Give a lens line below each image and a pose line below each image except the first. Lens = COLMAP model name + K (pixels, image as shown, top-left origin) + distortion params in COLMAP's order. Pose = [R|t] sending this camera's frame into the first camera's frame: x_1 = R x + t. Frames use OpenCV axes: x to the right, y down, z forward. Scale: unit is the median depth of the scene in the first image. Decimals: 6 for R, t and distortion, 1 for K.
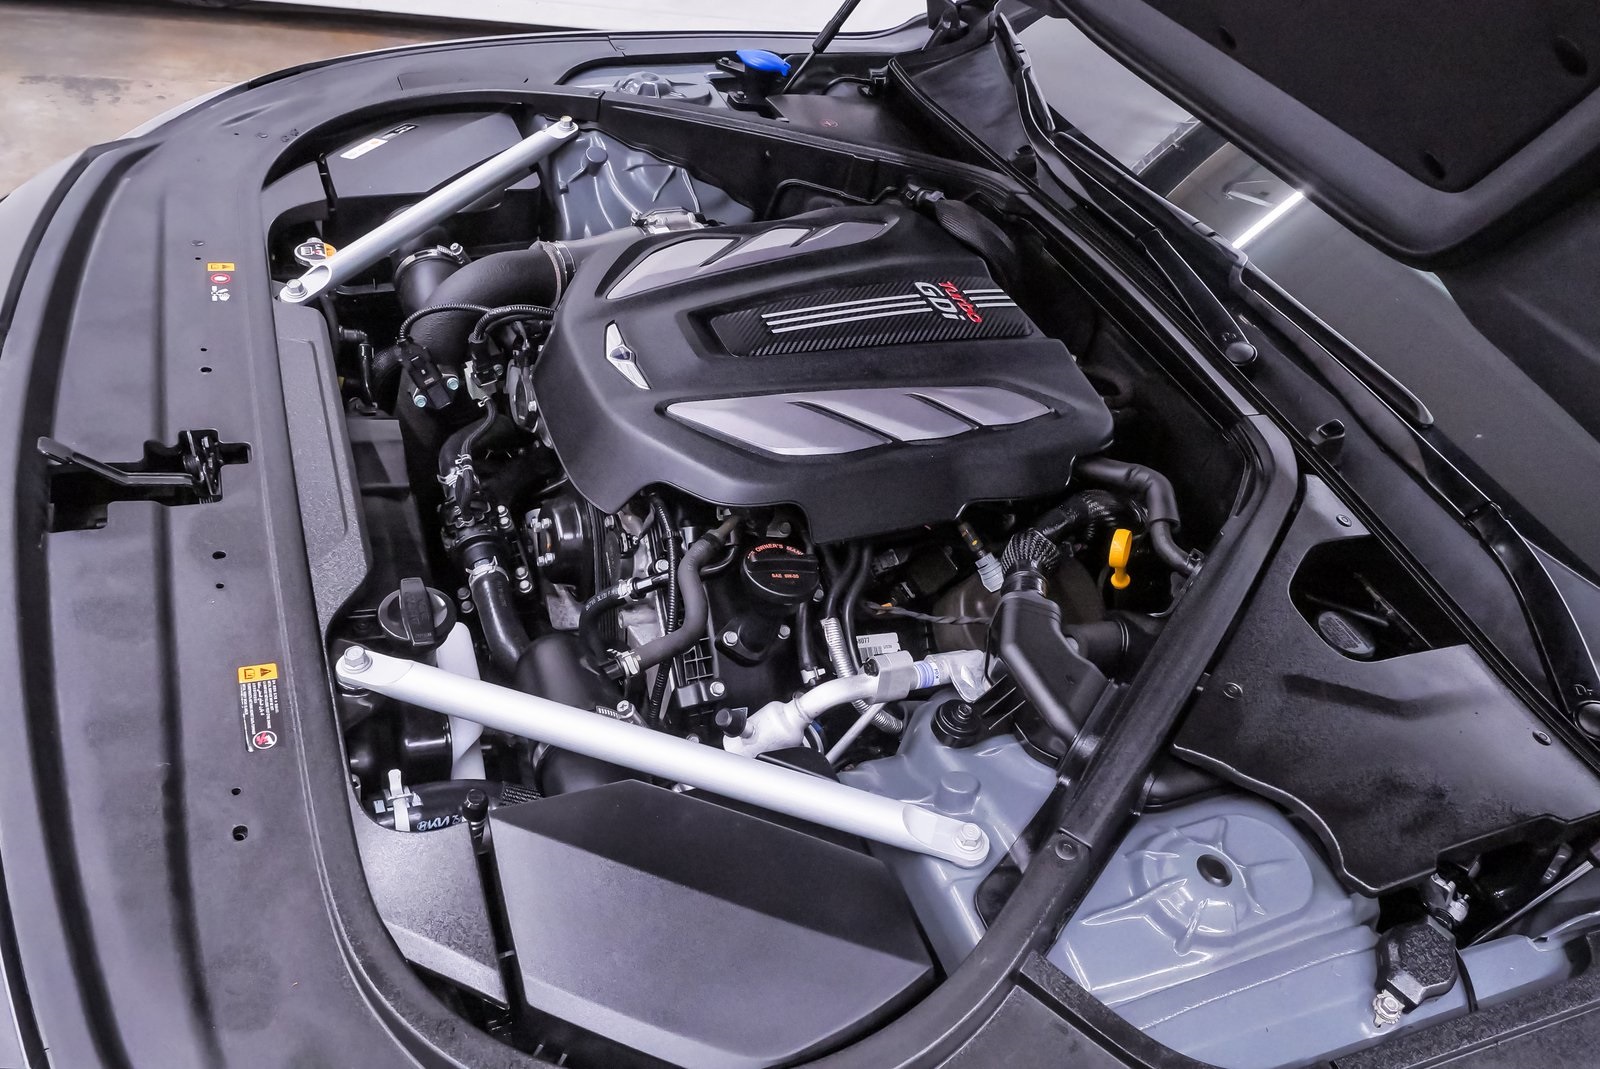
lens RADIAL K [[1186.6, 0, 796.4], [0, 1186.6, 539.6], [0, 0, 1]] dist [-0.059046, 0.029592]
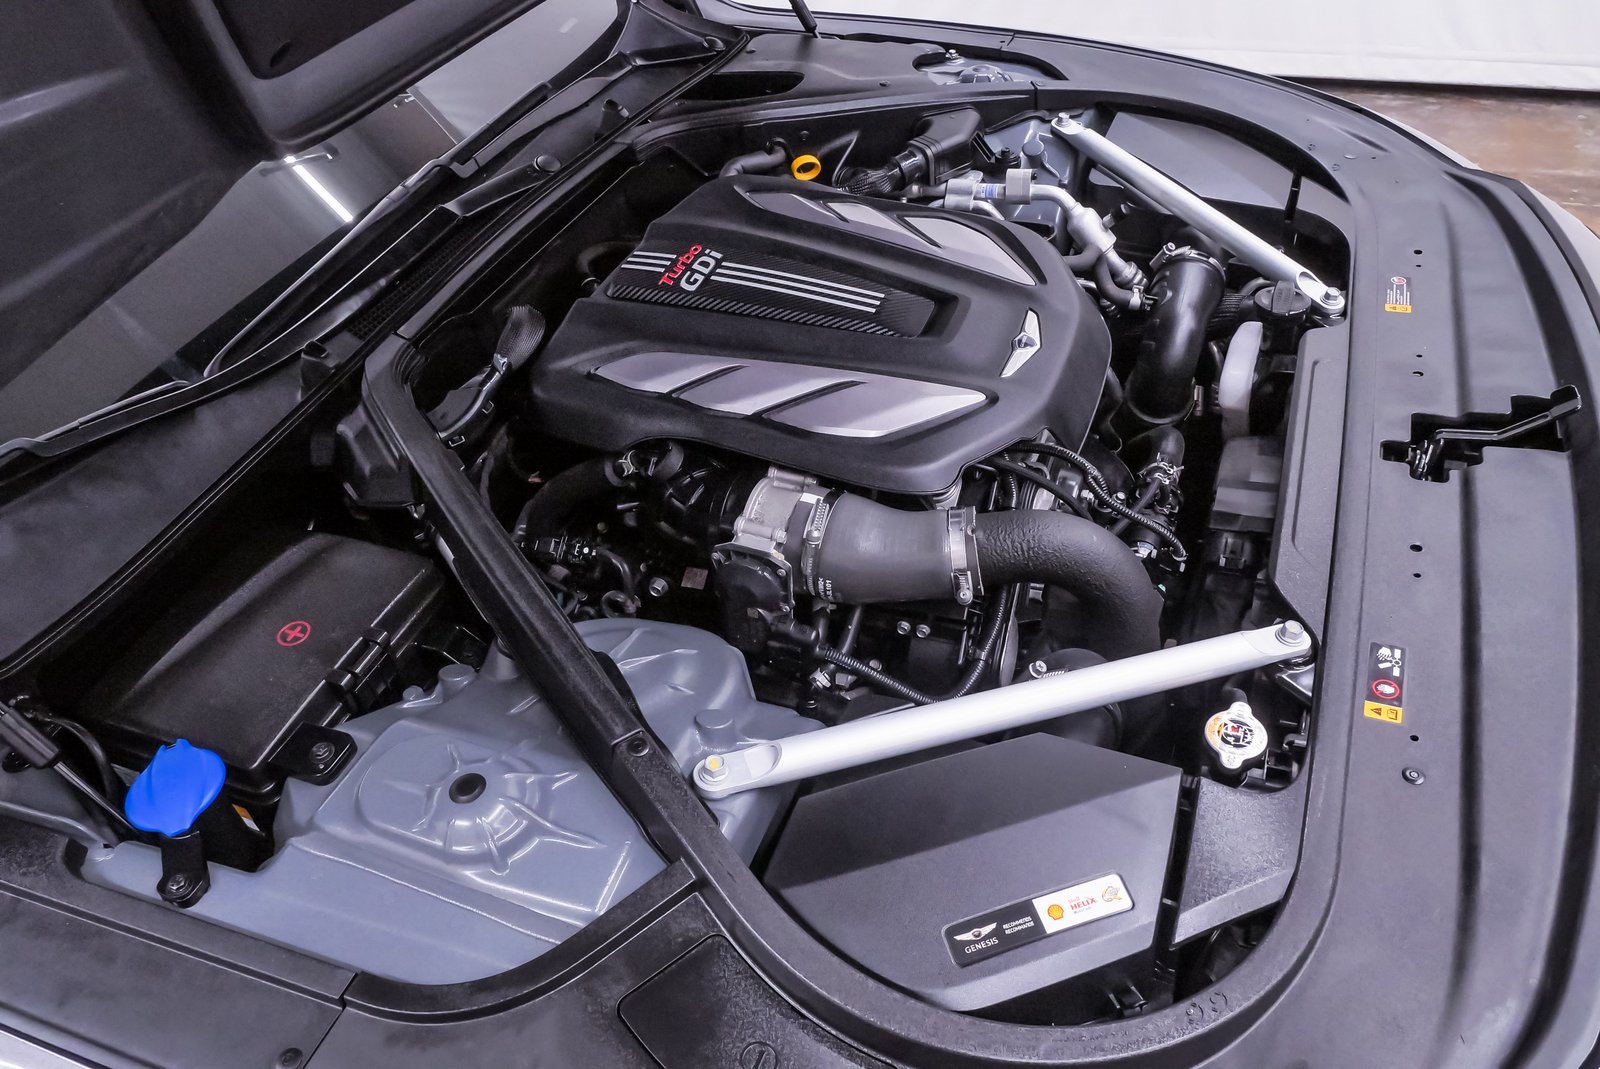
lens RADIAL K [[1186.6, 0, 797.0], [0, 1186.6, 534.8], [0, 0, 1]] dist [-0.059046, 0.029592]
pose [[-0.723724, -0.538661, 0.431355, -0.492847], [0.417850, 0.155403, 0.895126, -1.037806], [-0.549204, 0.828067, 0.112610, 1.045844]]
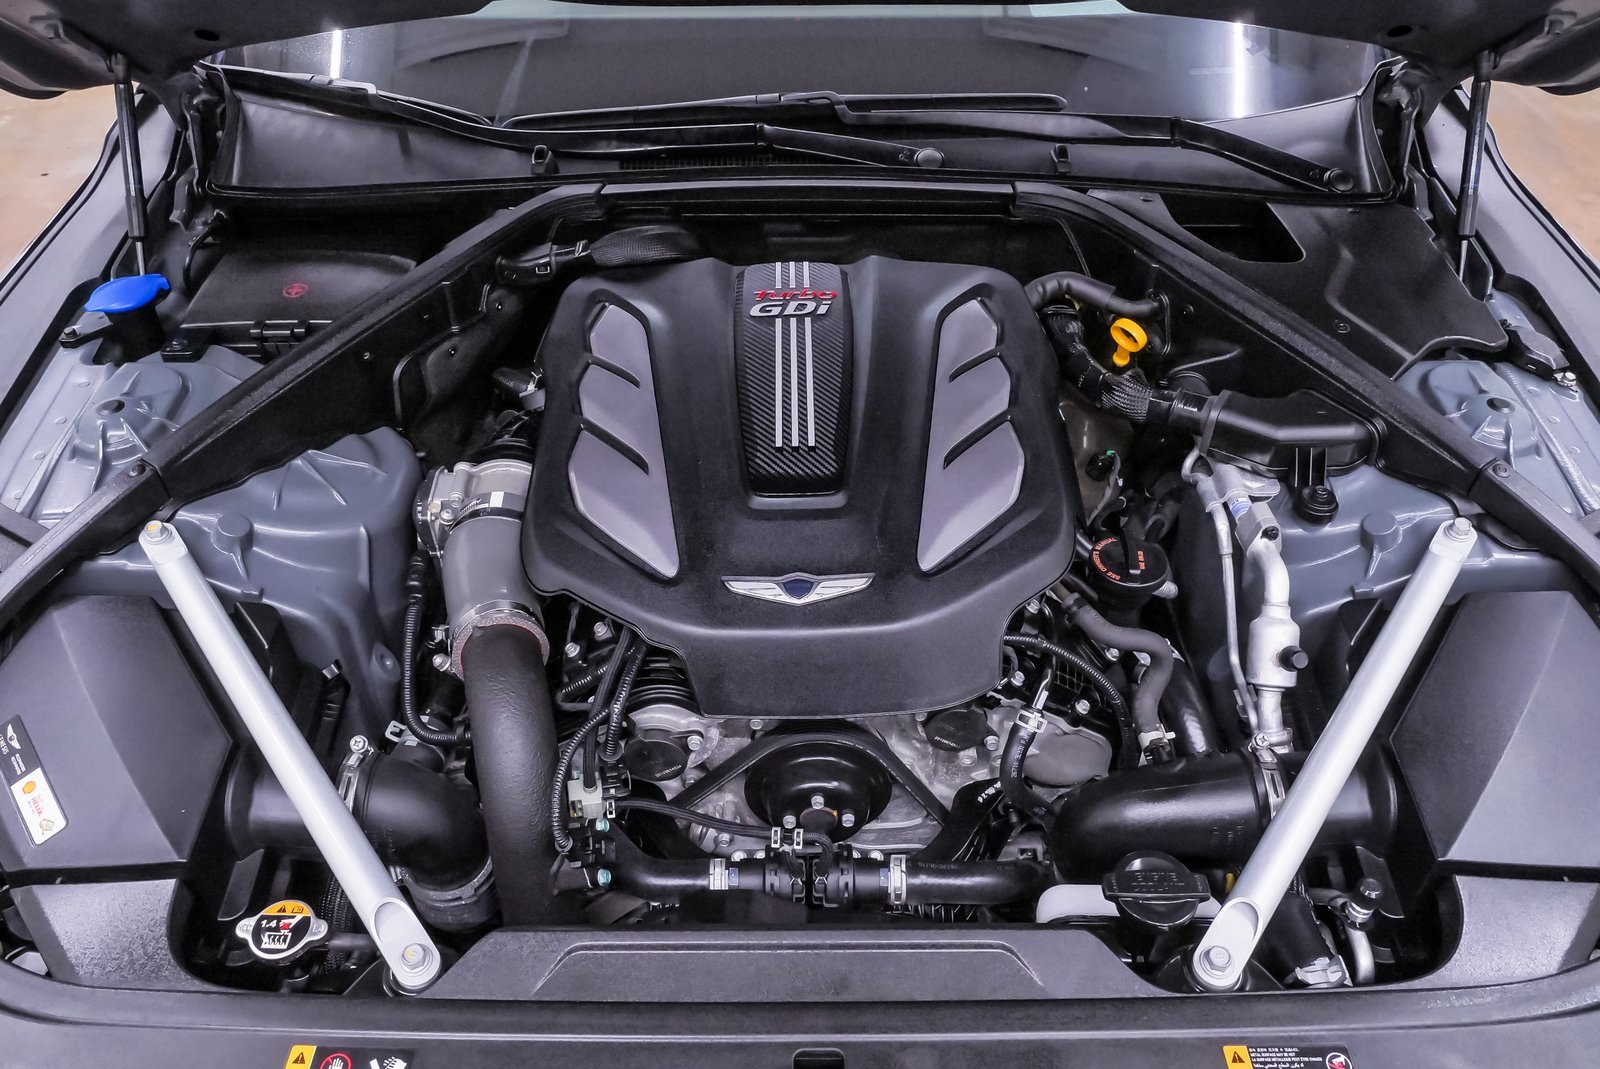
lens RADIAL K [[1186.6, 0, 783.1], [0, 1186.6, 530.9], [0, 0, 1]] dist [-0.059046, 0.029592]
pose [[0.369552, -0.753790, 0.543353, -0.527733], [0.662857, 0.623646, 0.414350, -0.490723], [-0.651193, 0.207041, 0.730125, 0.367034]]
